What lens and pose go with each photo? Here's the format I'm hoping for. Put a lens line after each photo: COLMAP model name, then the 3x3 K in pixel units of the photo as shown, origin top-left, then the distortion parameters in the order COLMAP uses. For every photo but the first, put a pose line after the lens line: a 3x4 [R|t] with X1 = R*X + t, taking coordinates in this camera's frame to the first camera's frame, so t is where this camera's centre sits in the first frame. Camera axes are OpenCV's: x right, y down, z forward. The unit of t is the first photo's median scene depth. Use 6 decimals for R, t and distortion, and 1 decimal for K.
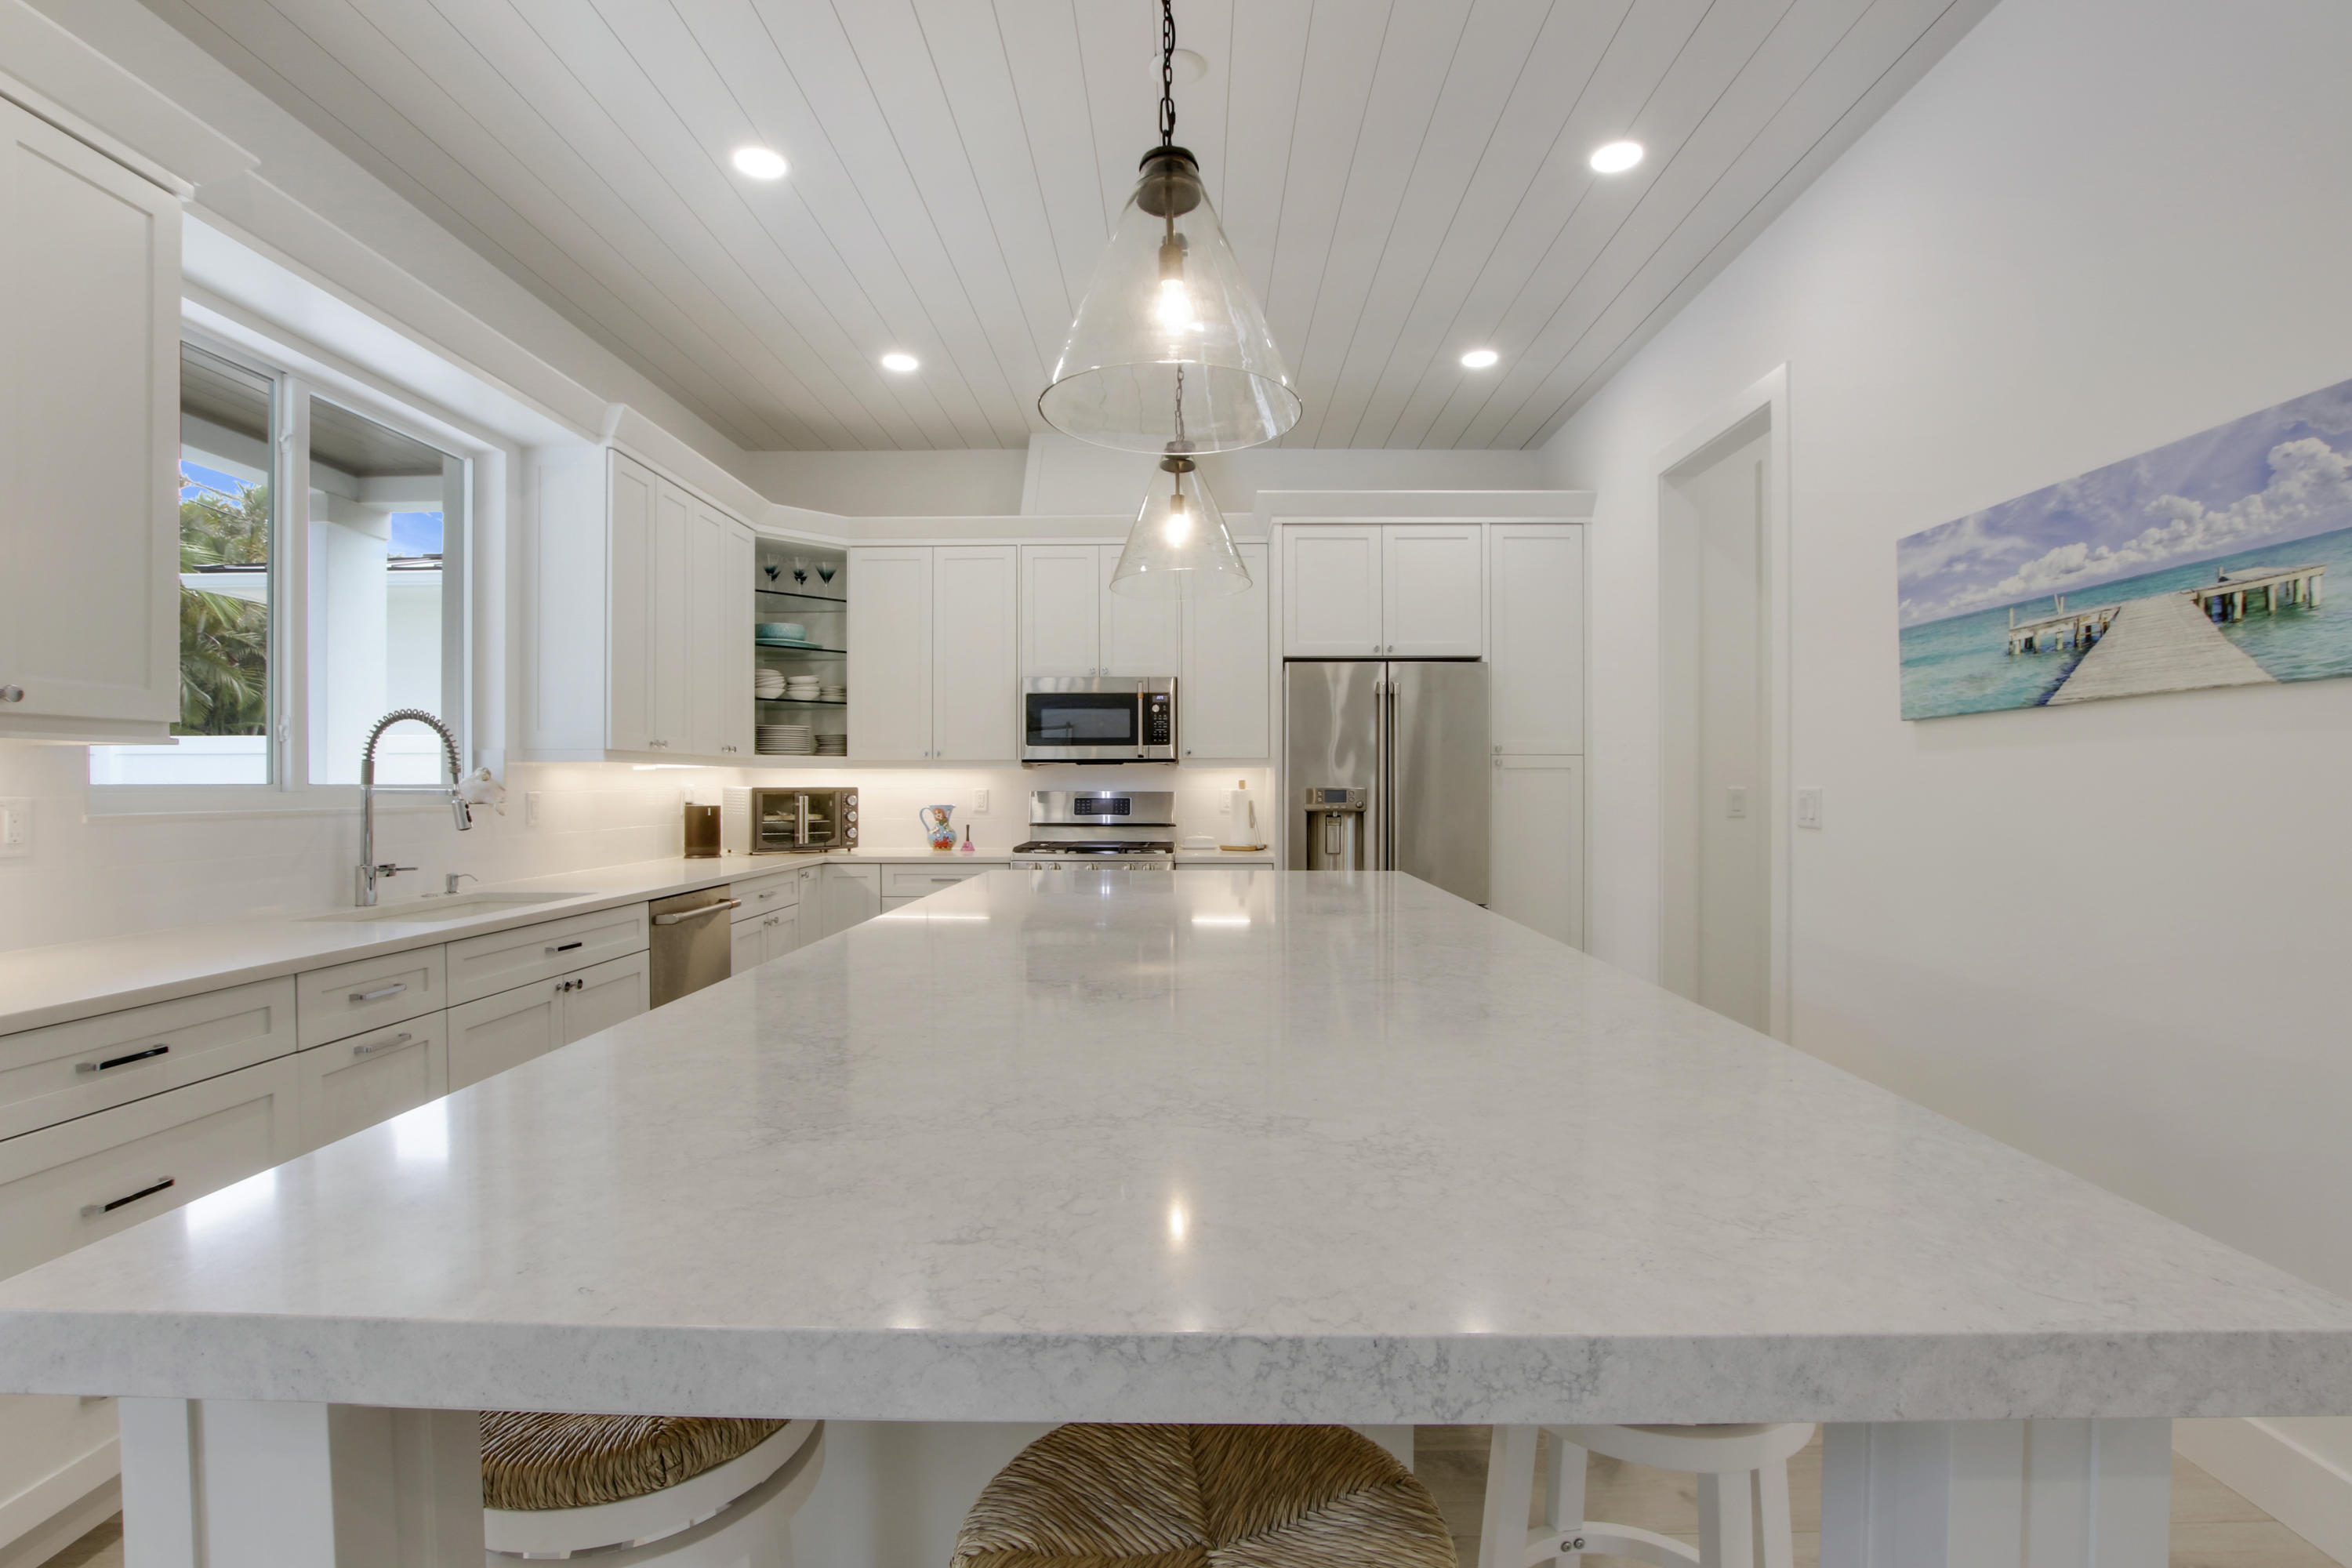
lens RADIAL K [[1093.3, 0, 1194.0], [0, 1093.3, 787.6], [0, 0, 1]] dist [-0.035782, 0.006872]
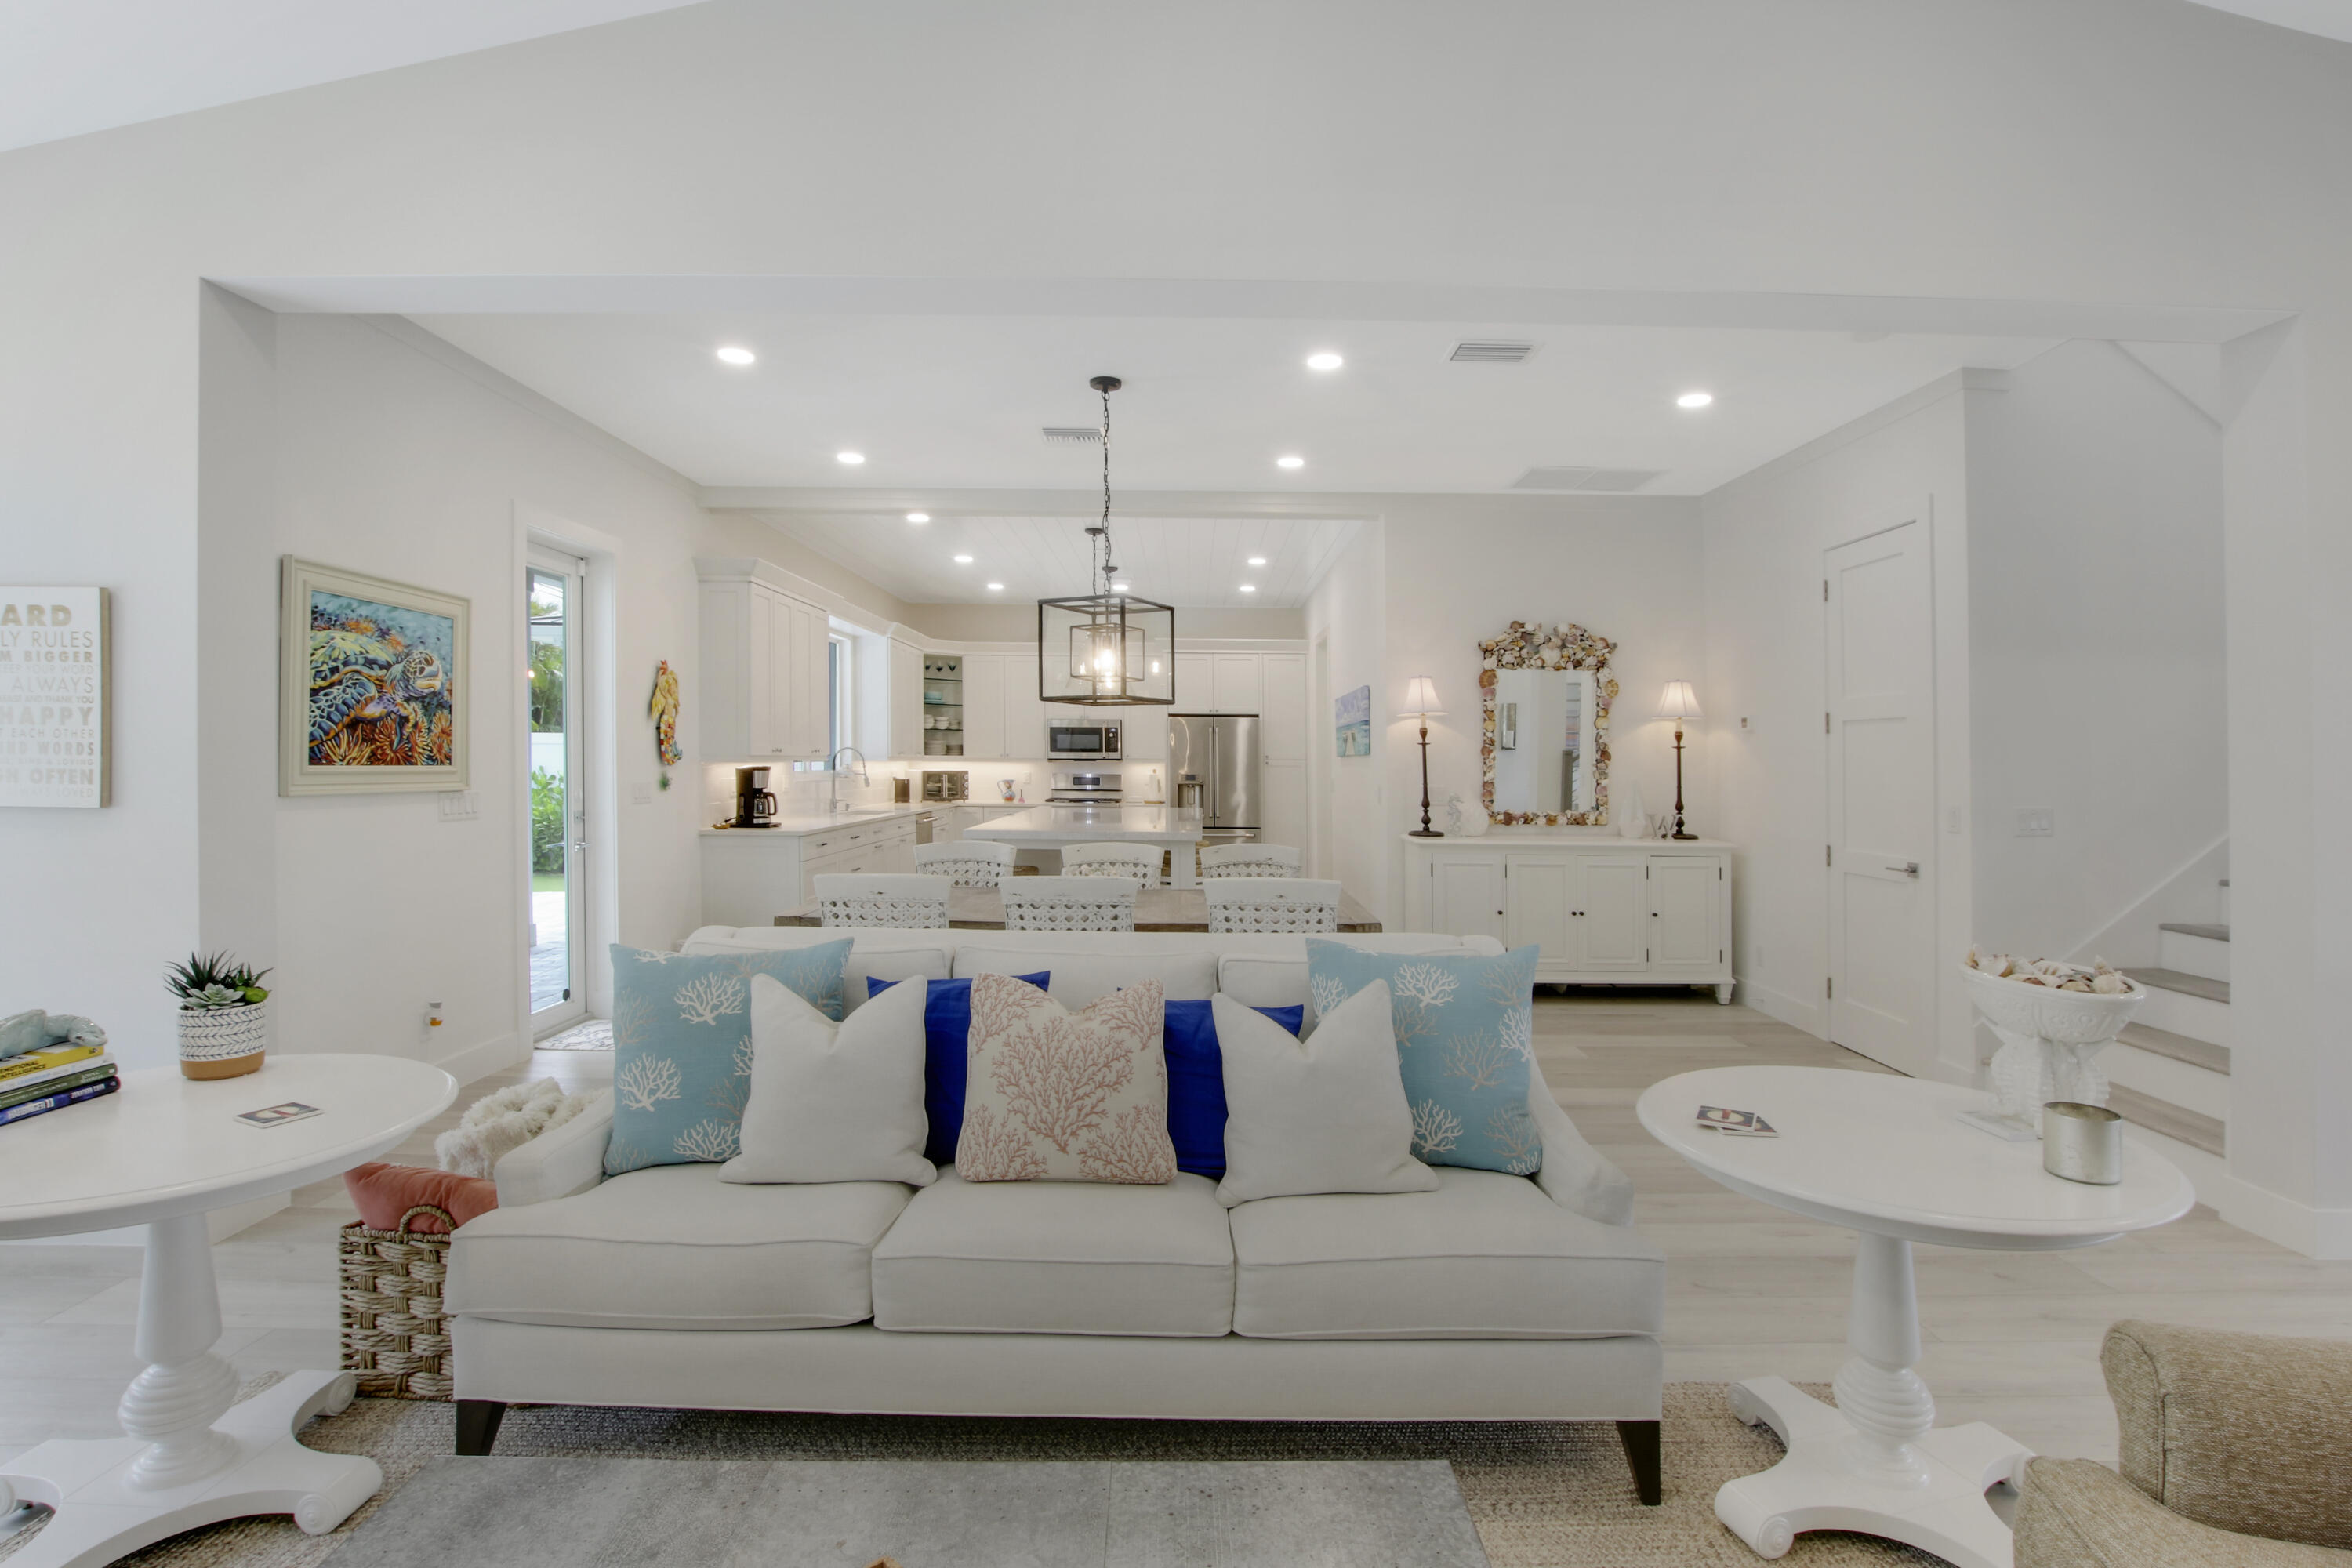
lens RADIAL K [[1105.8, 0, 1201.6], [0, 1105.8, 769.4], [0, 0, 1]] dist [-0.027114, 0.000563]
pose [[0.999866, 0.011255, 0.011846, 0.115637], [-0.011323, 0.999920, 0.005641, -0.020437], [-0.011781, -0.005774, 0.999914, -1.166250]]
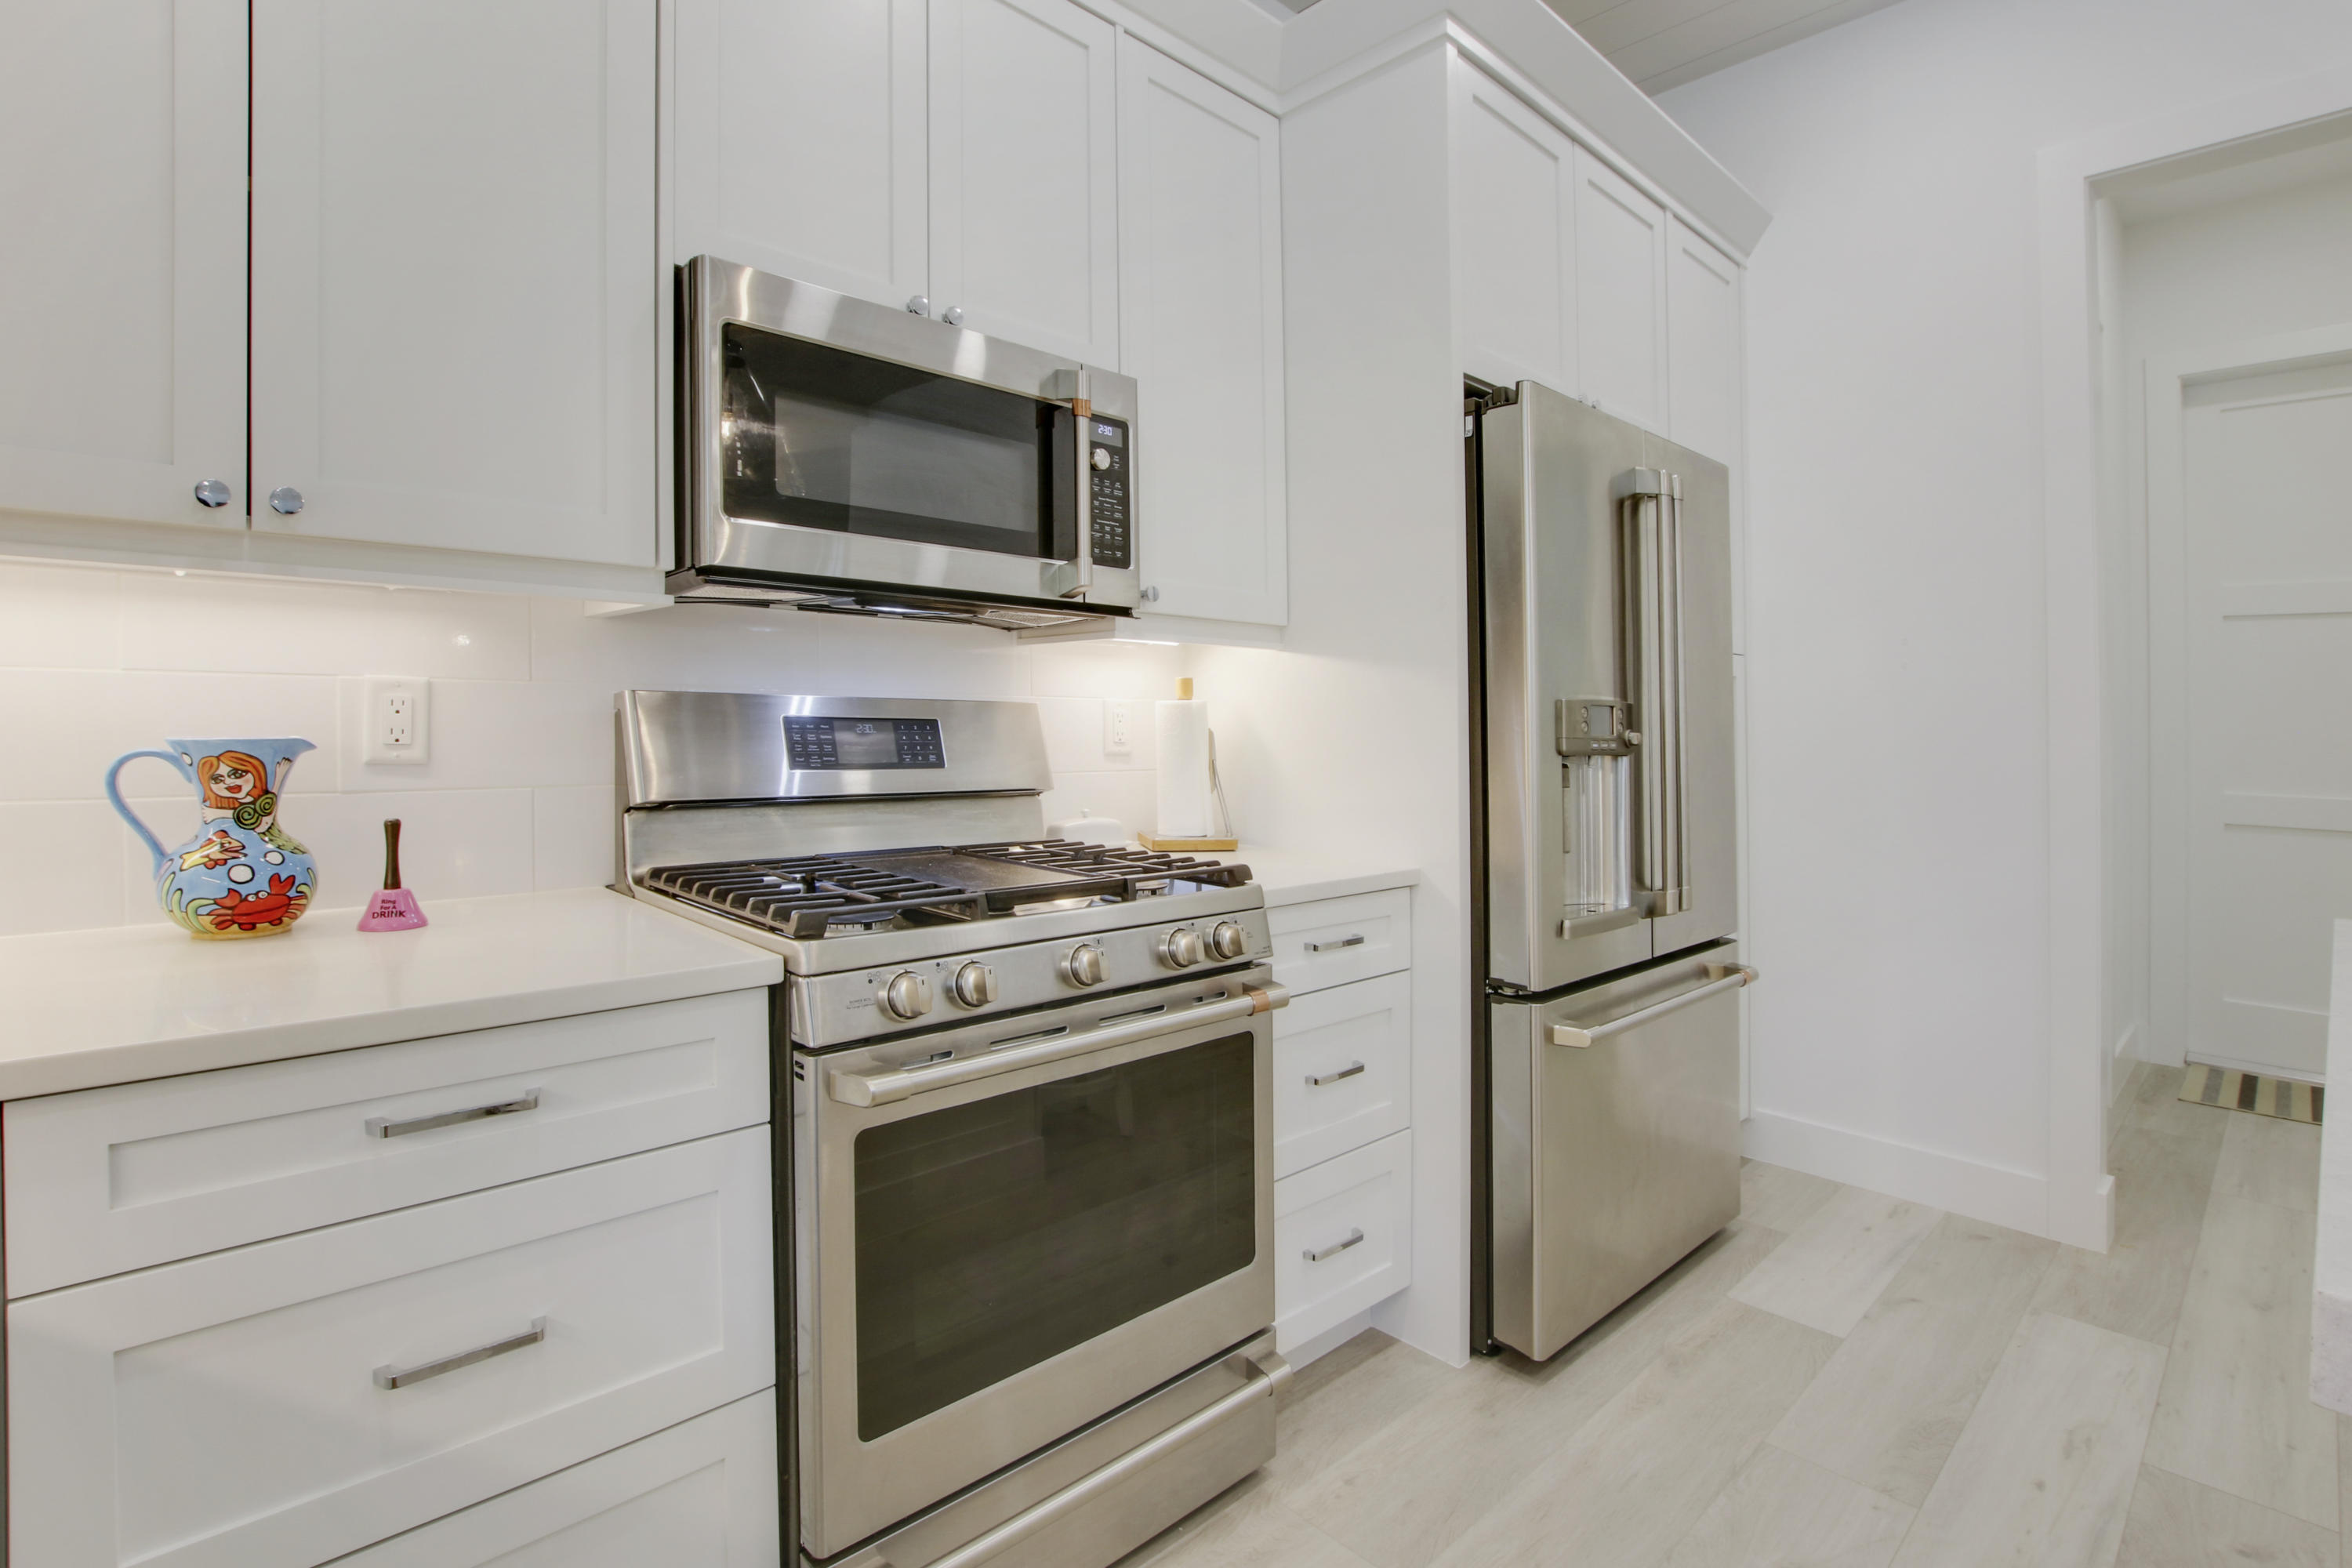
lens RADIAL K [[1104.9, 0, 1189.9], [0, 1104.9, 807.7], [0, 0, 1]] dist [-0.024552, 0.000779]
pose [[0.725161, -0.041203, 0.687345, -0.261863], [-0.010307, 0.997447, 0.070667, 0.013025], [-0.688502, -0.058330, 0.722885, 0.746288]]
